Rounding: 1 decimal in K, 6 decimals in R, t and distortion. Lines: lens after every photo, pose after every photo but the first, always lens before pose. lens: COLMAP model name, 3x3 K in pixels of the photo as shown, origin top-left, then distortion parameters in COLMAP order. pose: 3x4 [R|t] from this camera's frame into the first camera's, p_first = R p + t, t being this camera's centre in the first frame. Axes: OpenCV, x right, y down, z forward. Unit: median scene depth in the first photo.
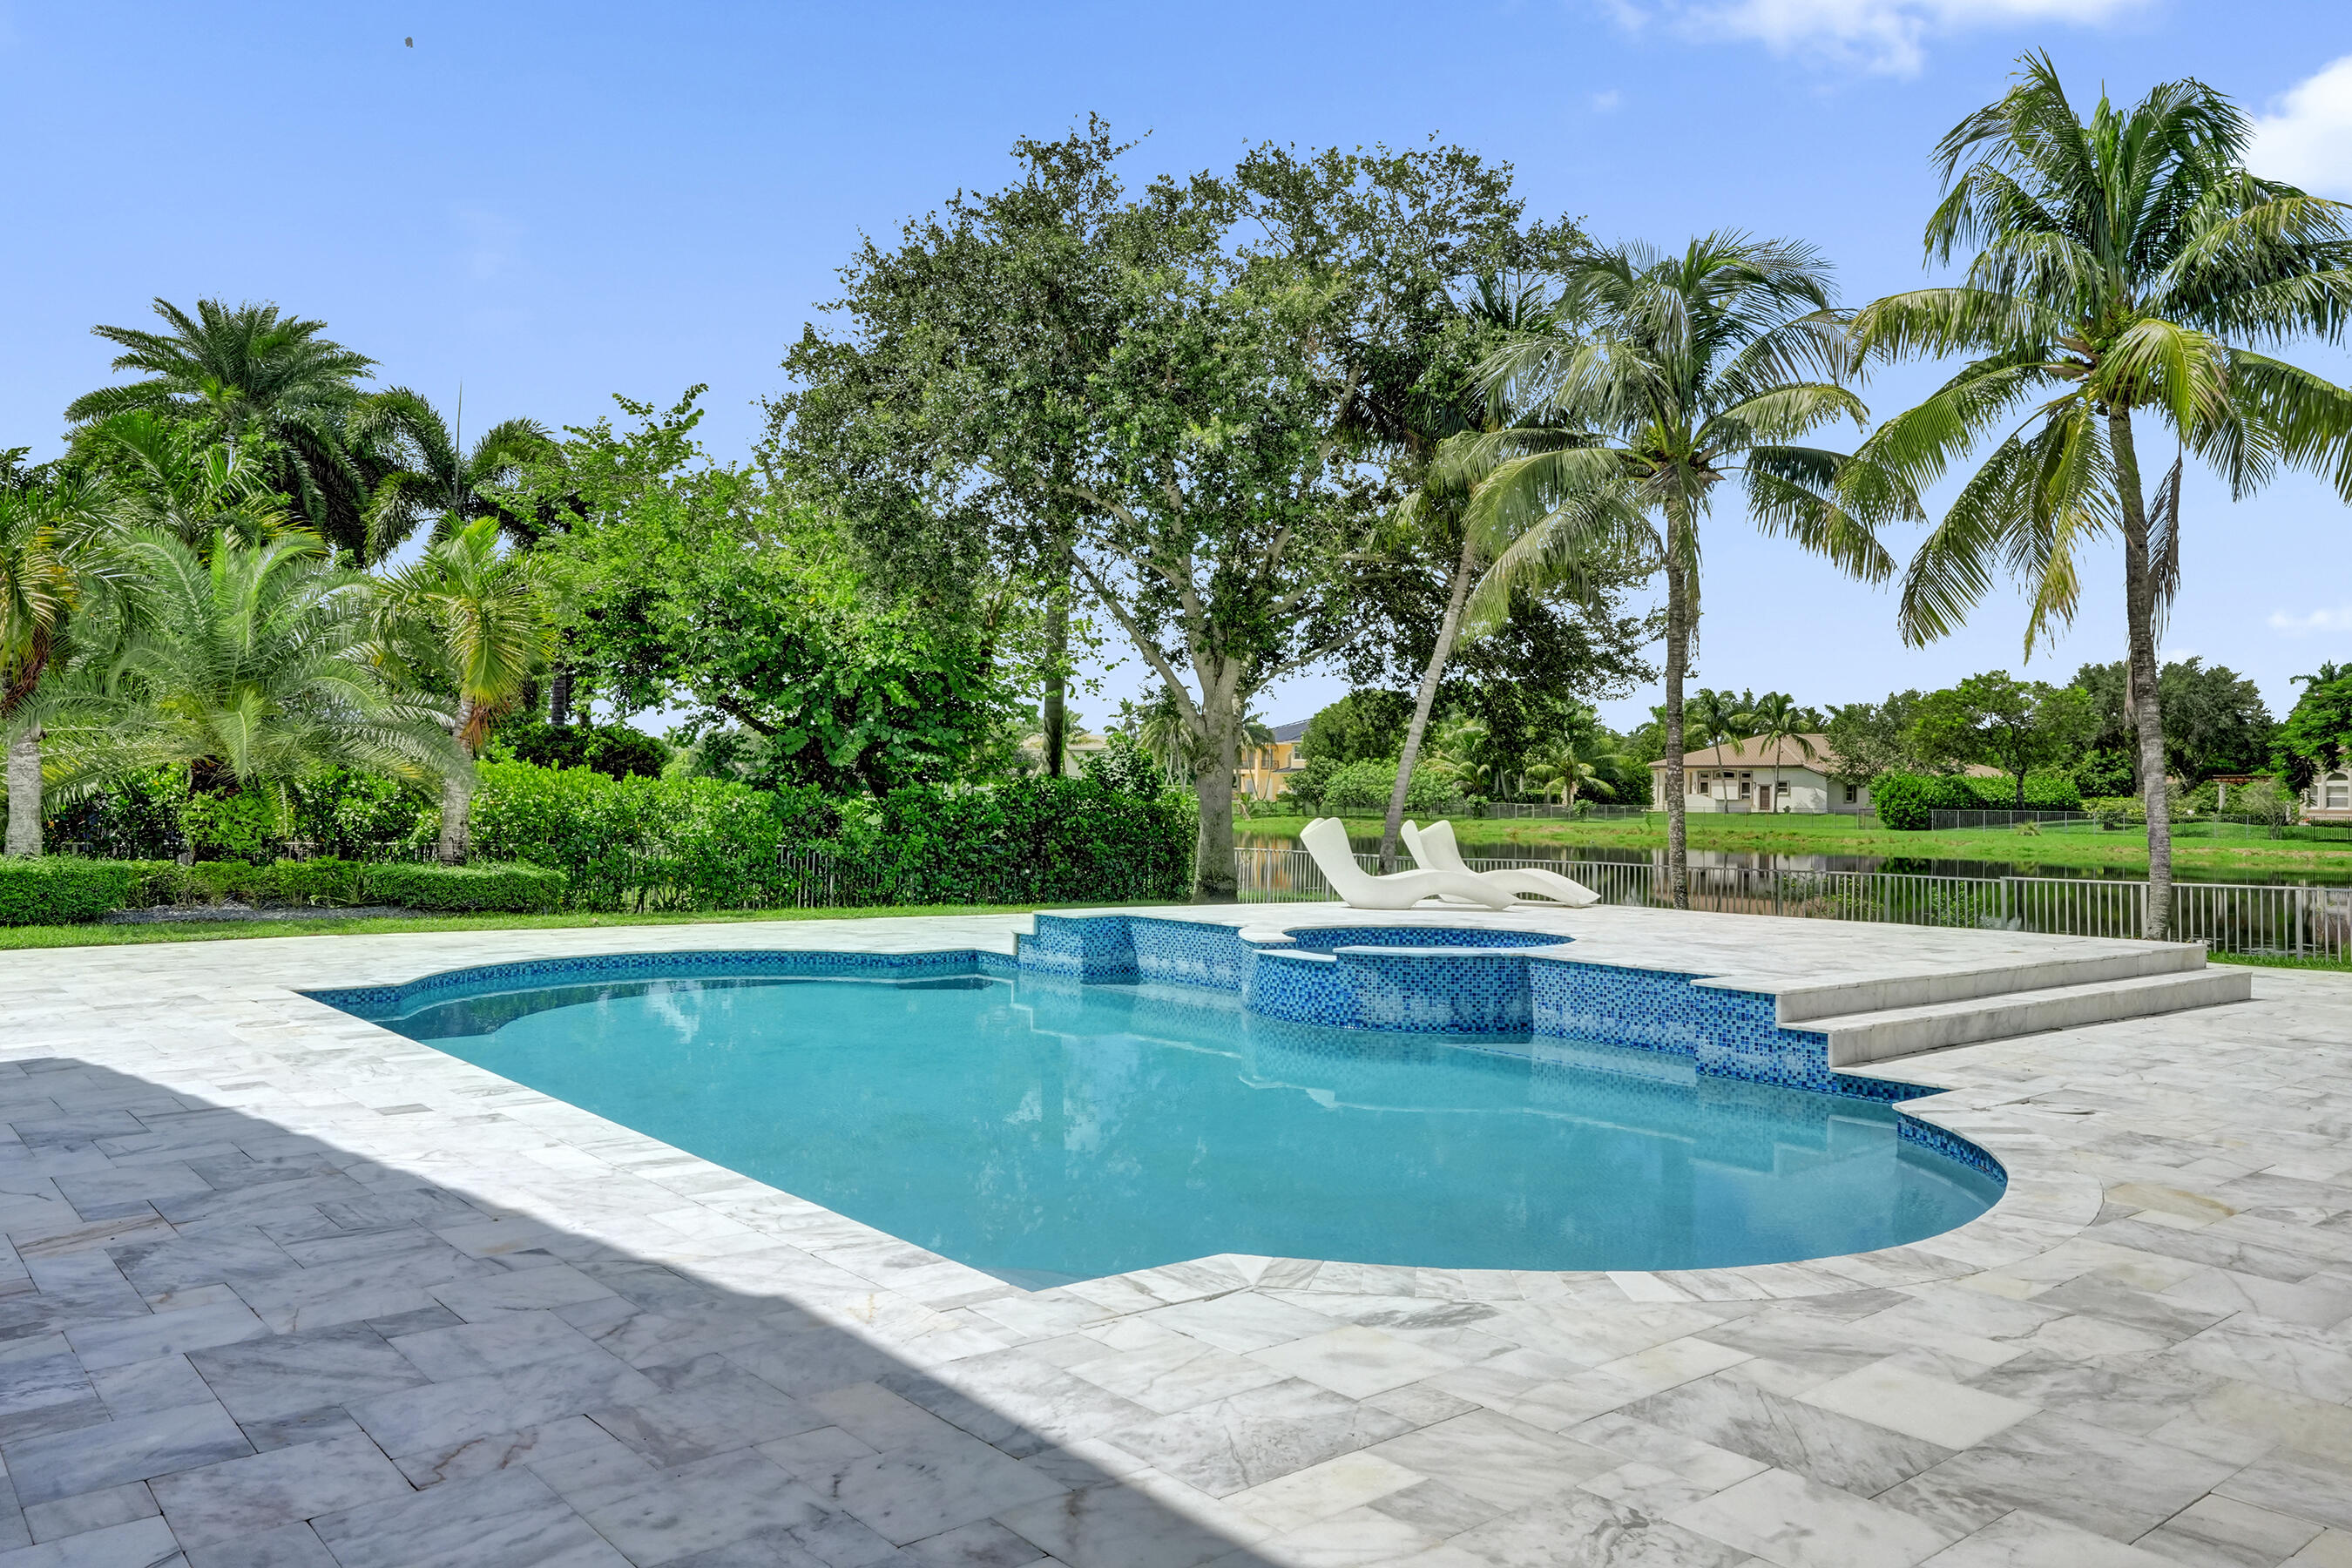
lens RADIAL K [[1705.9, 0, 1176.0], [0, 1705.9, 784.0], [0, 0, 1]] dist [-0.002070, 0.006061]
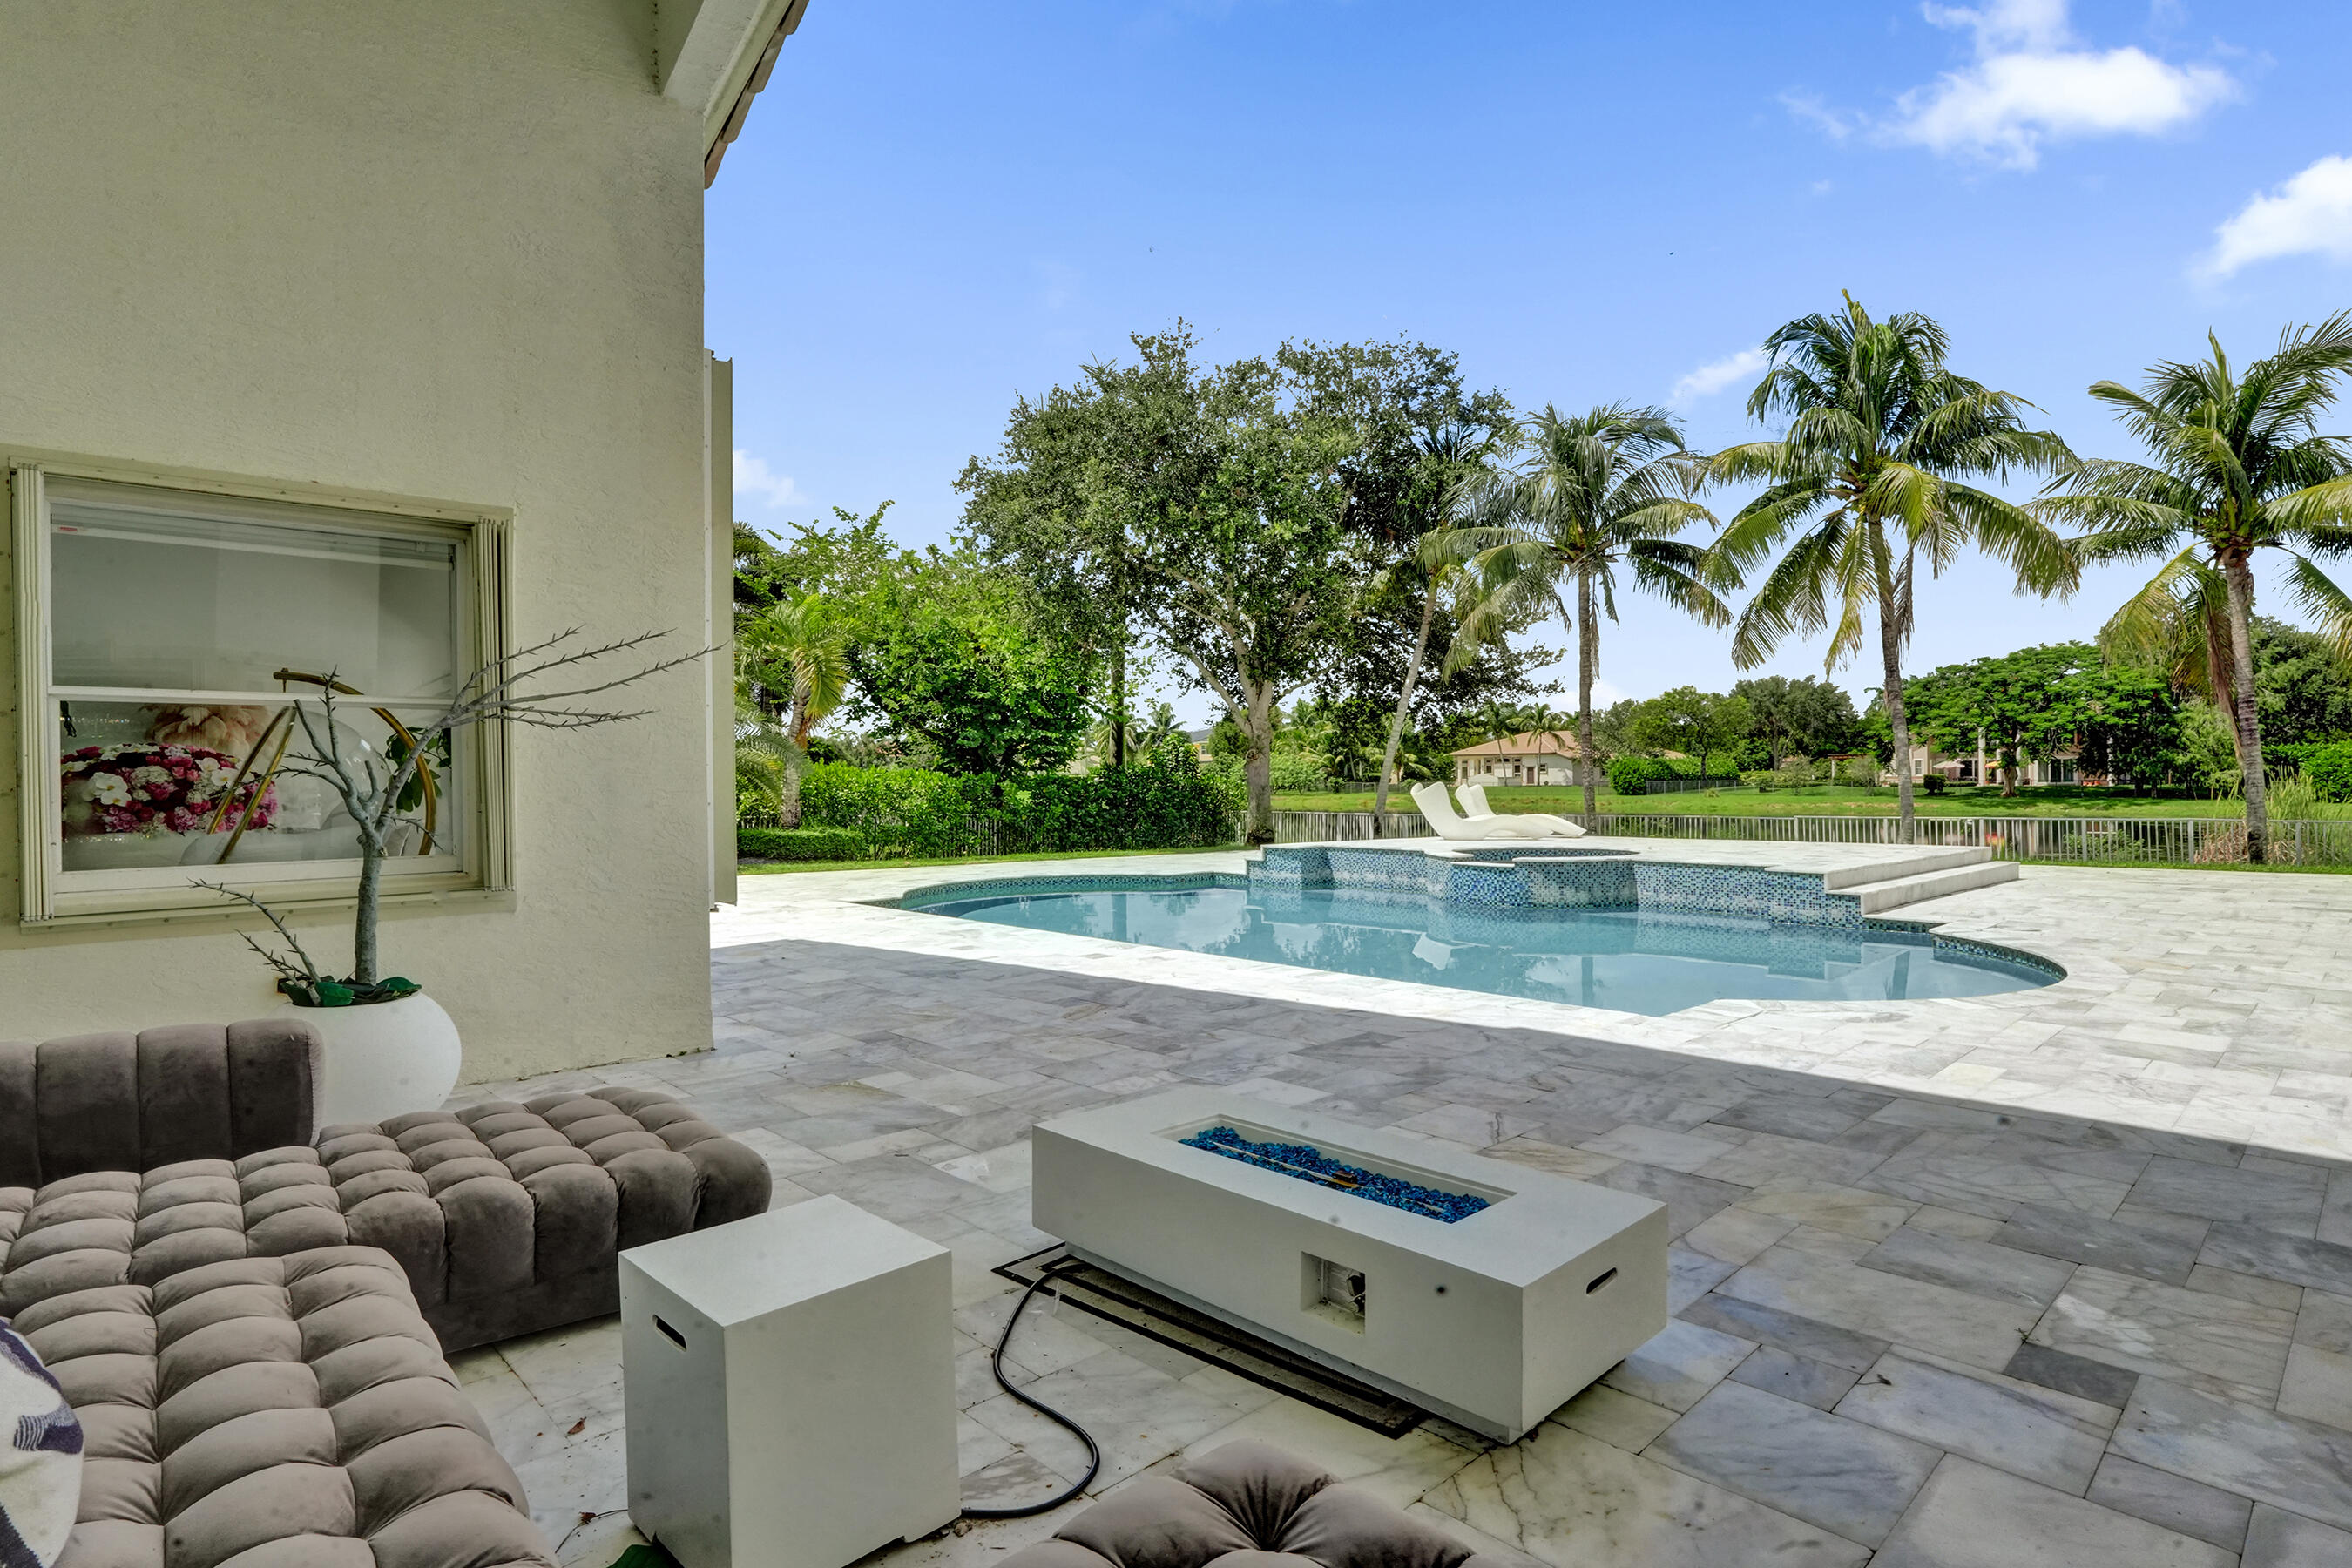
lens RADIAL K [[1213.4, 0, 1178.0], [0, 1213.4, 776.3], [0, 0, 1]] dist [-0.025275, -0.000072]
pose [[0.997349, -0.018295, 0.070434, -0.152280], [0.018181, 0.999832, 0.002260, 0.005085], [-0.070464, -0.000973, 0.997514, -0.060124]]
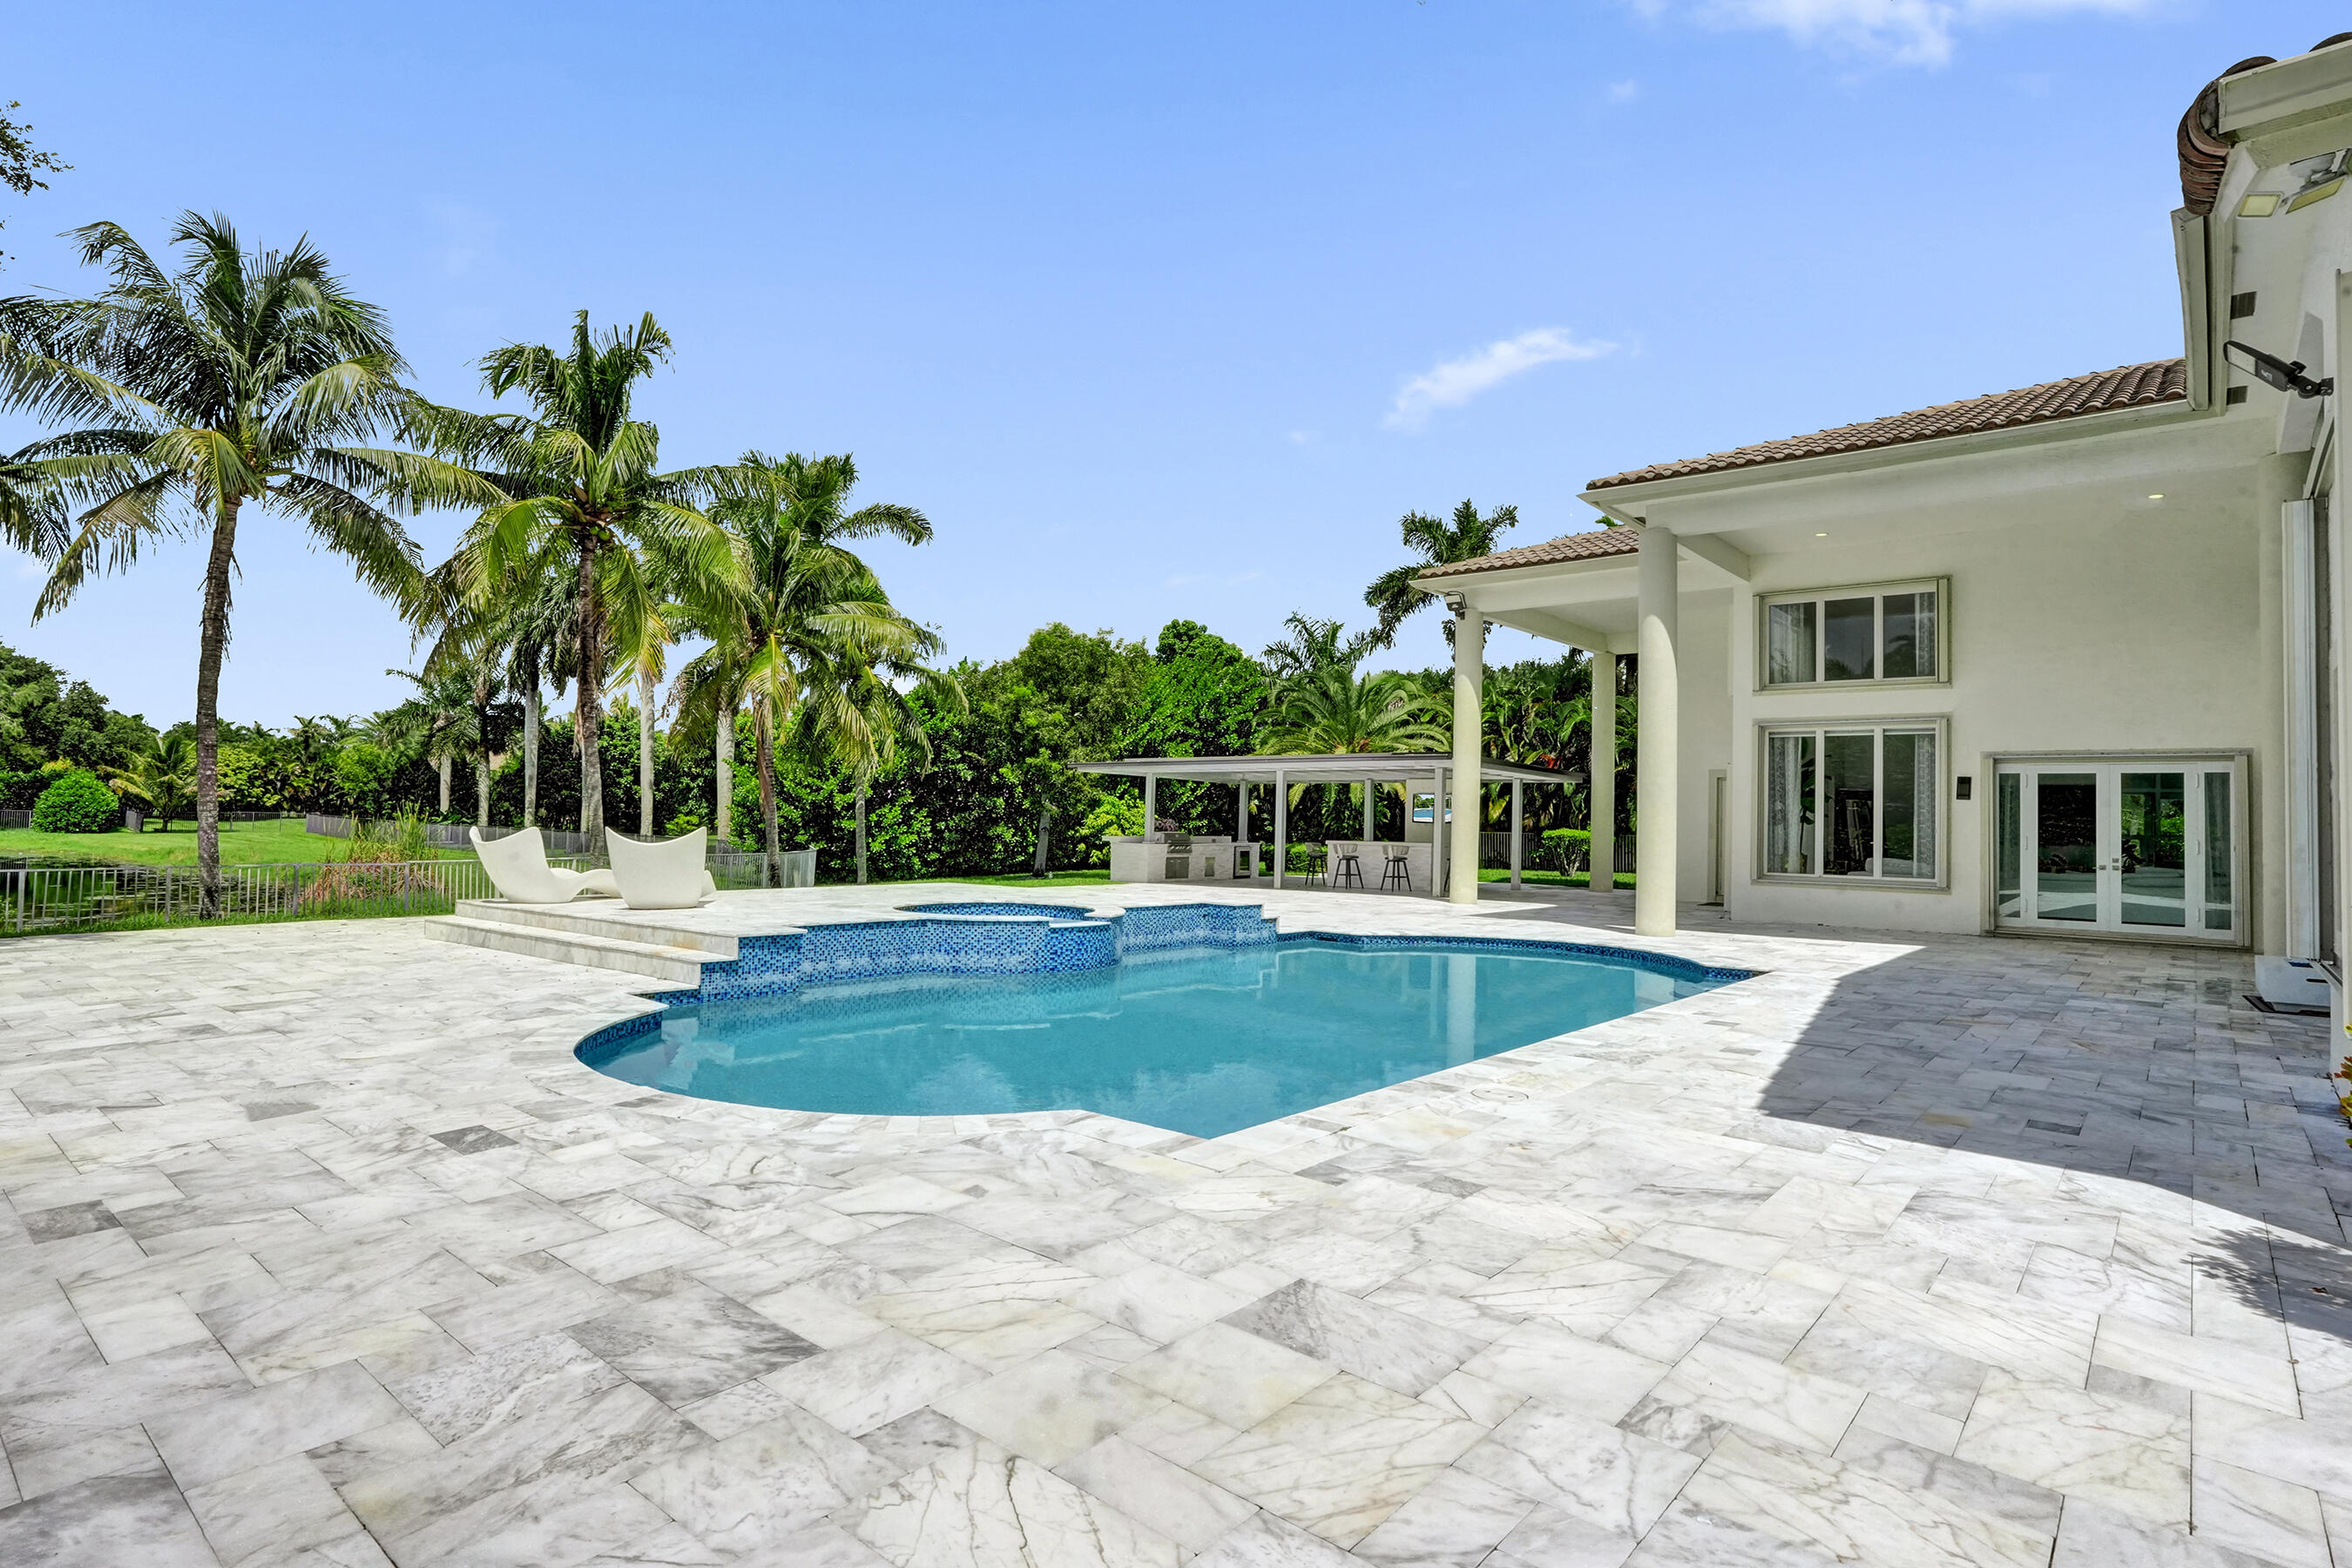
lens RADIAL K [[1196.3, 0, 1178.2], [0, 1196.3, 772.6], [0, 0, 1]] dist [-0.026870, 0.001255]
pose [[-0.165236, 0.027990, 0.985857, -0.481725], [-0.026408, 0.999113, -0.032793, 0.002491], [-0.985900, -0.031453, -0.164350, 0.563647]]
